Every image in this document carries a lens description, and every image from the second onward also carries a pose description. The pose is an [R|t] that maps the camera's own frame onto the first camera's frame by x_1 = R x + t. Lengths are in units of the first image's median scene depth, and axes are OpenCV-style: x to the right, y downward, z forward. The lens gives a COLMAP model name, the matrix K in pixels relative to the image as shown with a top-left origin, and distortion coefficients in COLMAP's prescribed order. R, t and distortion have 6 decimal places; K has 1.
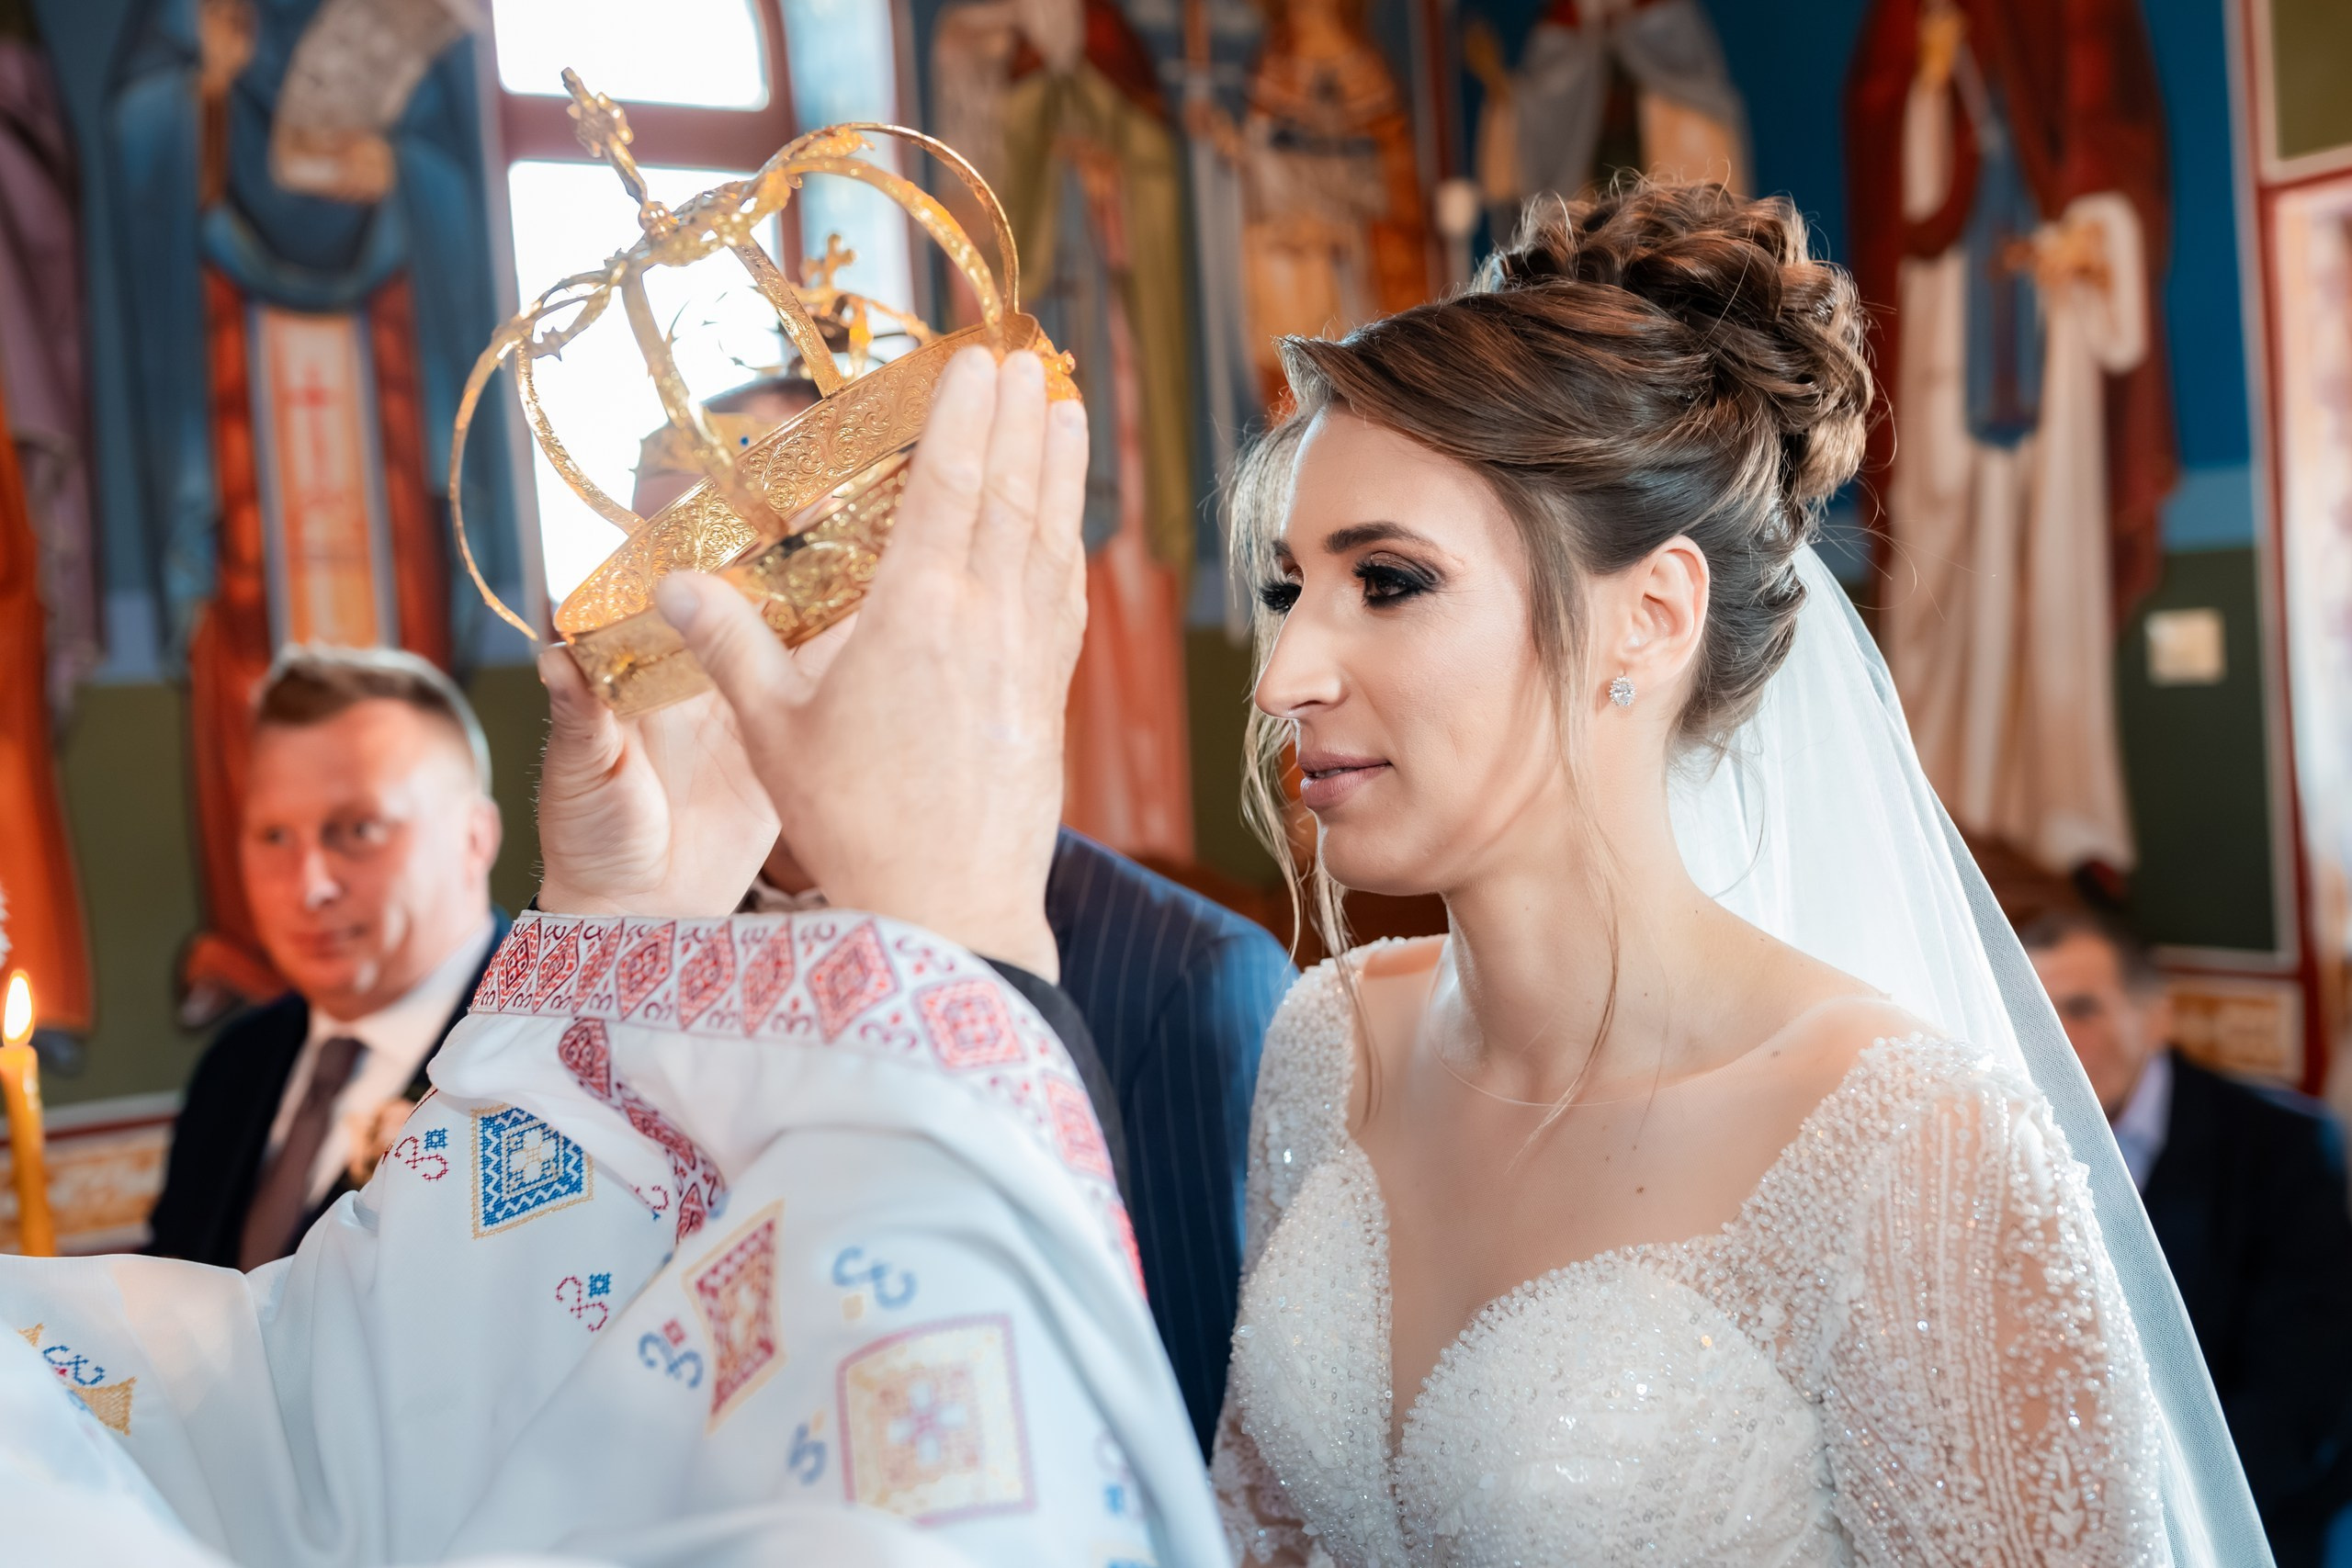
lens RADIAL K [[2357.8, 0, 1128.0], [0, 2357.8, 760.7], [0, 0, 1]] dist [-0.007064, -0.019200]
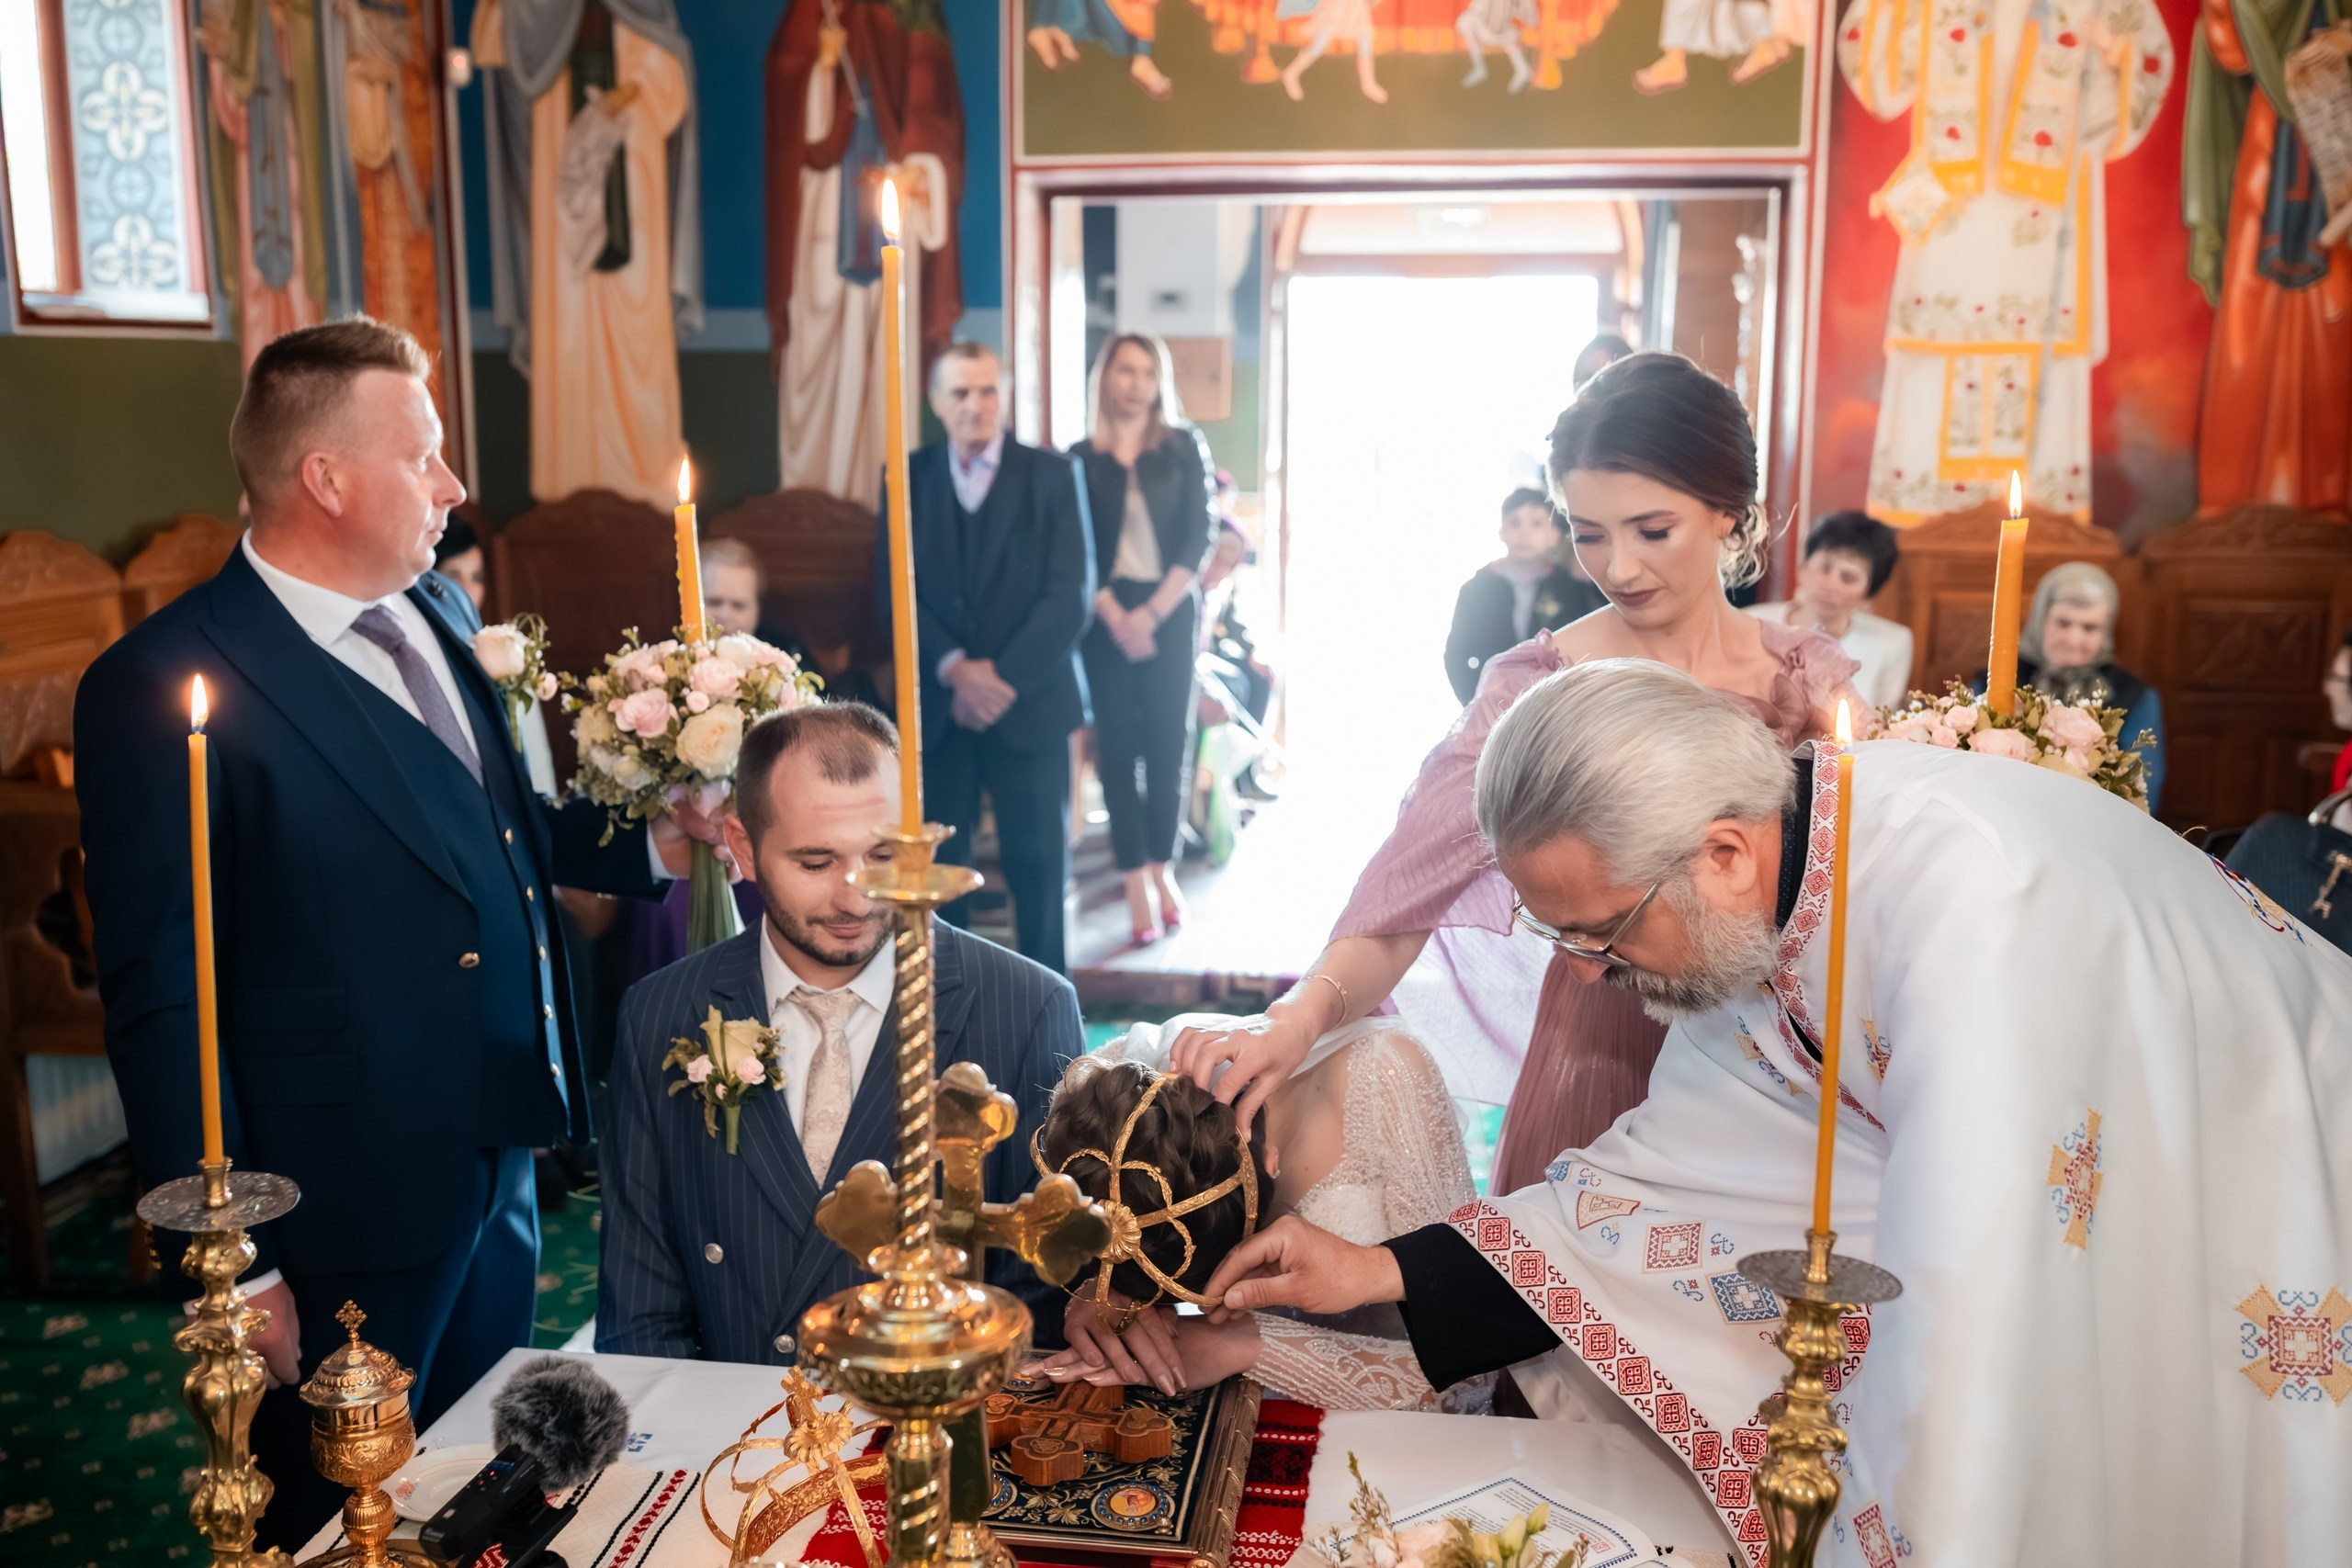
lens RADIAL K [[2253.6, 0, 1171.5], [0, 2253.6, 777.7], [0, 0, 1]] dist [0.005919, -0.036176]
pose [[0.685054, -0.056277, 0.726316, -0.786893], [-0.025362, 0.994565, 0.100982, 0.066382], [-0.728051, -0.087599, 0.679903, -0.398997]]
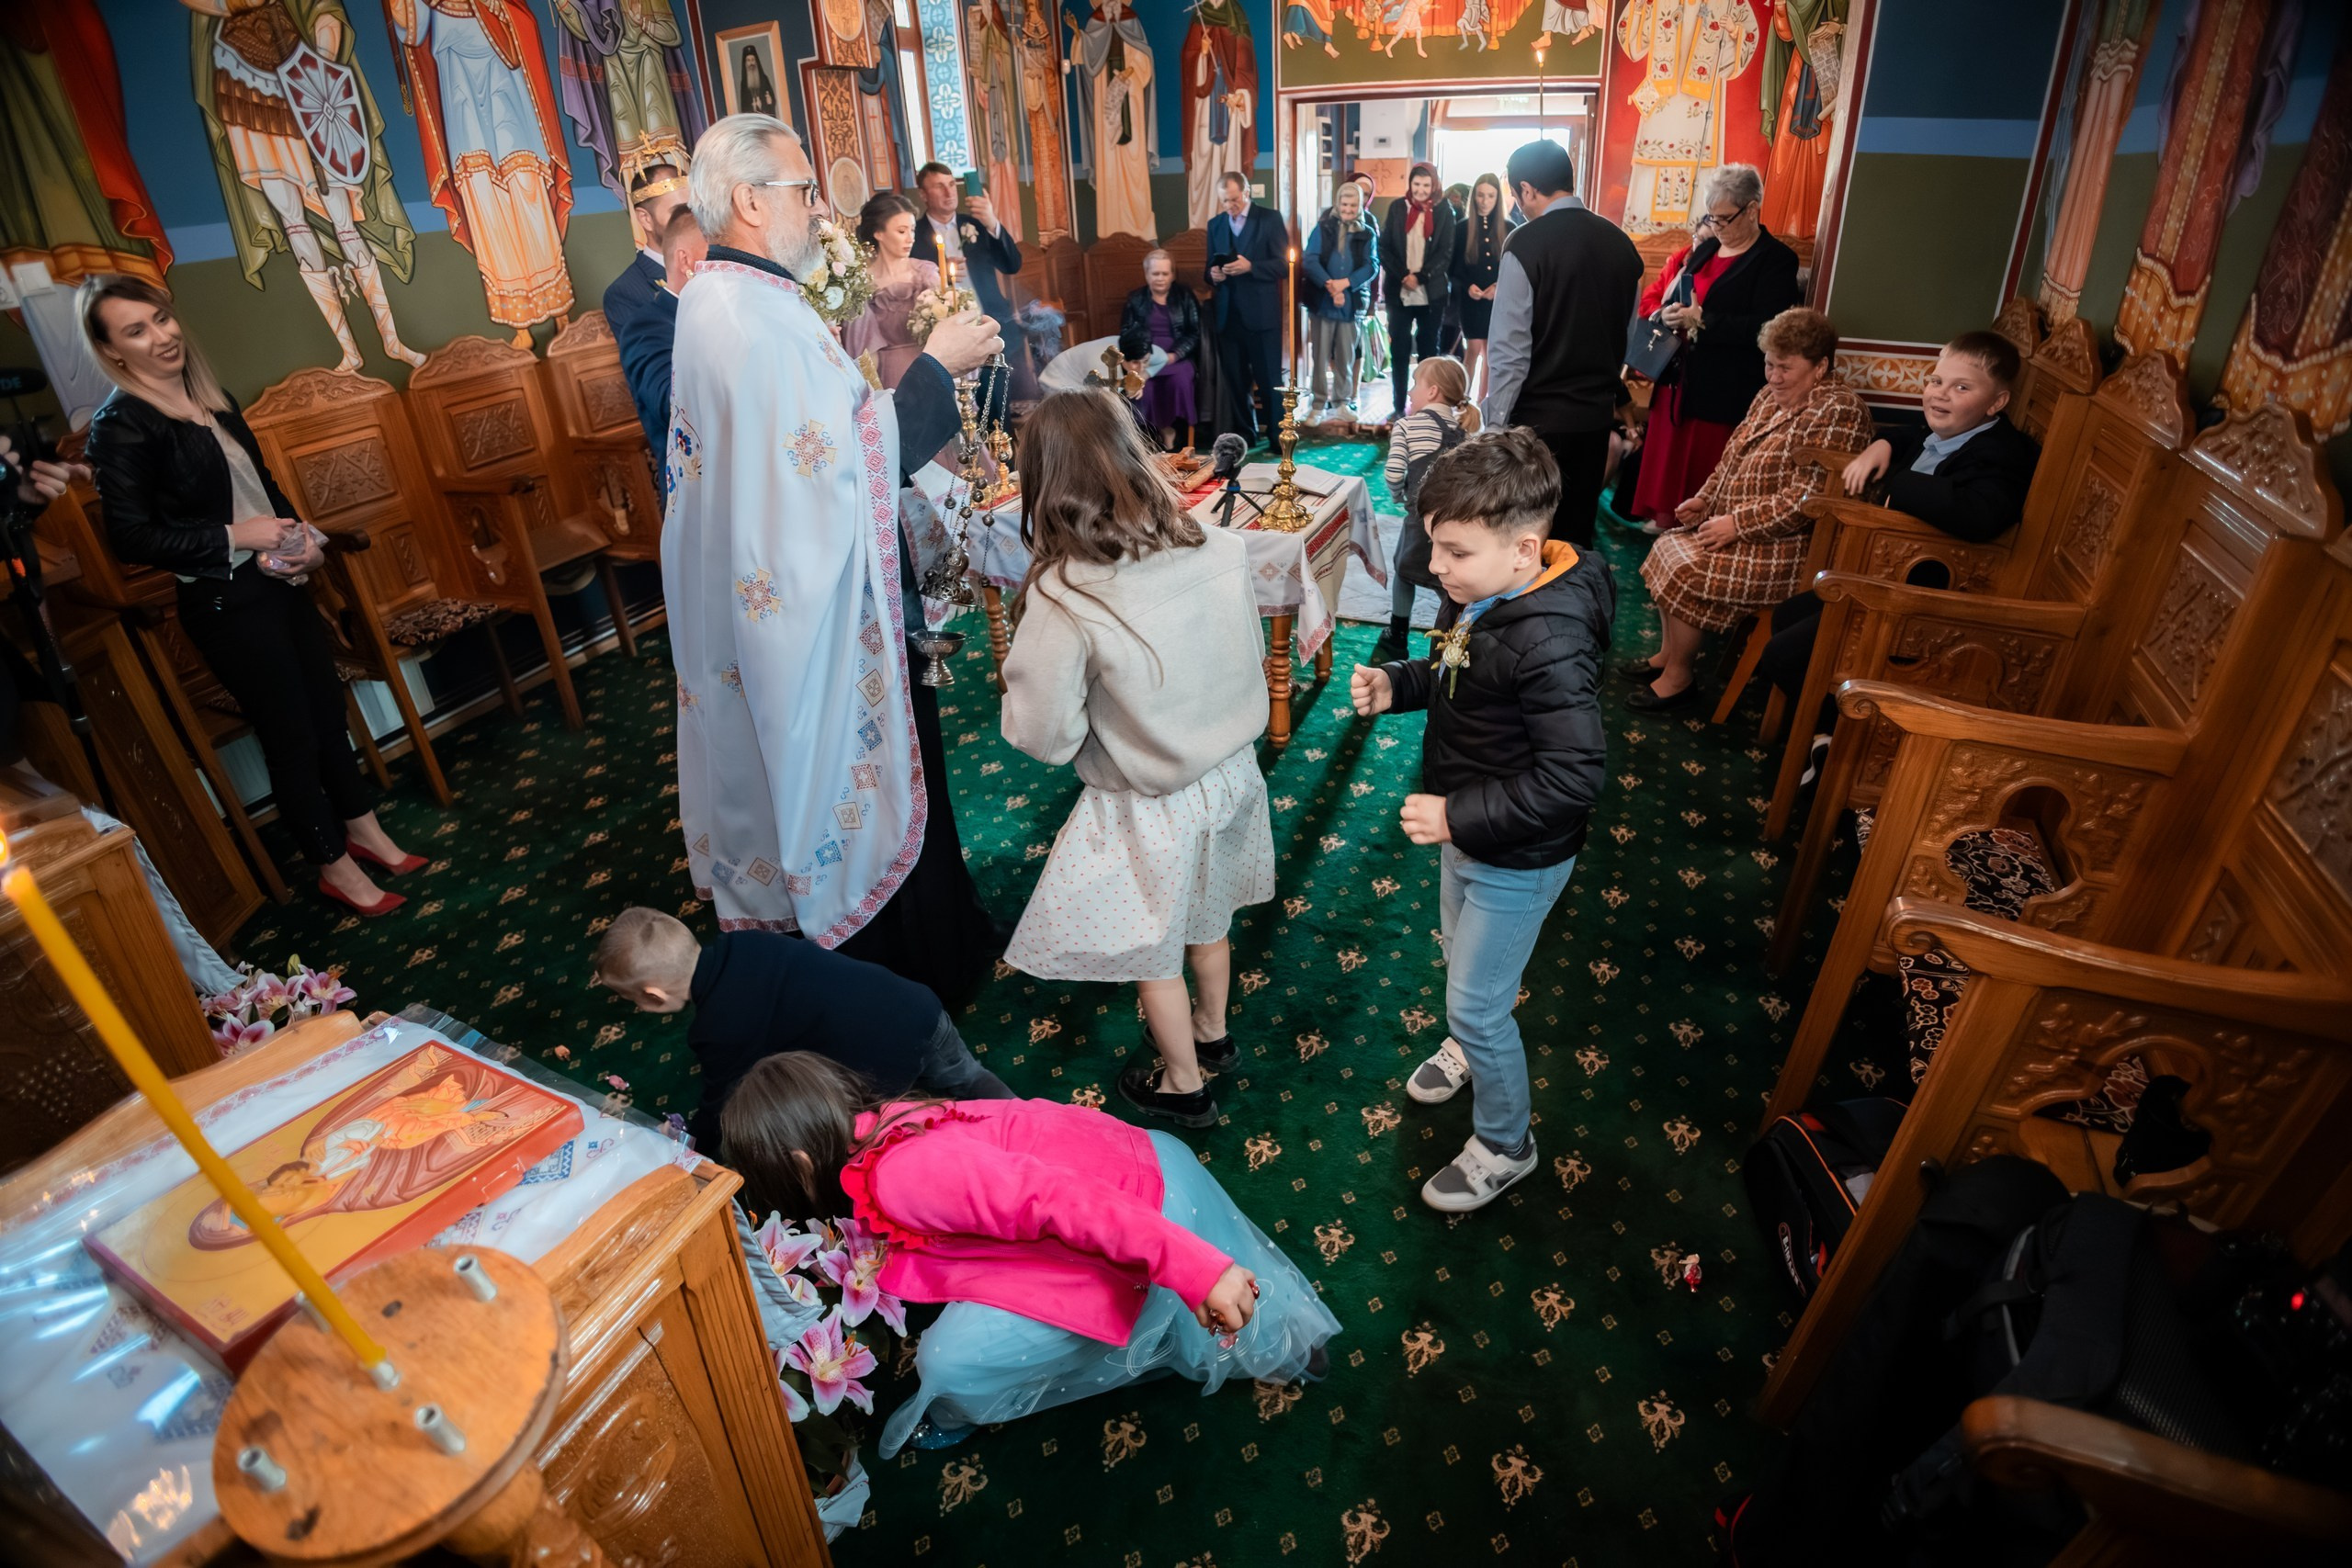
lens RADIAL K [[1076.6, 0, 1167.7], [0, 1076.6, 794.7], [0, 0, 1]] dist [-0.138417, 0.028032]
pose [[0.851204, -0.242282, 0.465565, -0.988793], [0.007195, 0.892373, 0.451241, 0.103349], [-0.524785, -0.380748, 0.761335, -0.976087]]
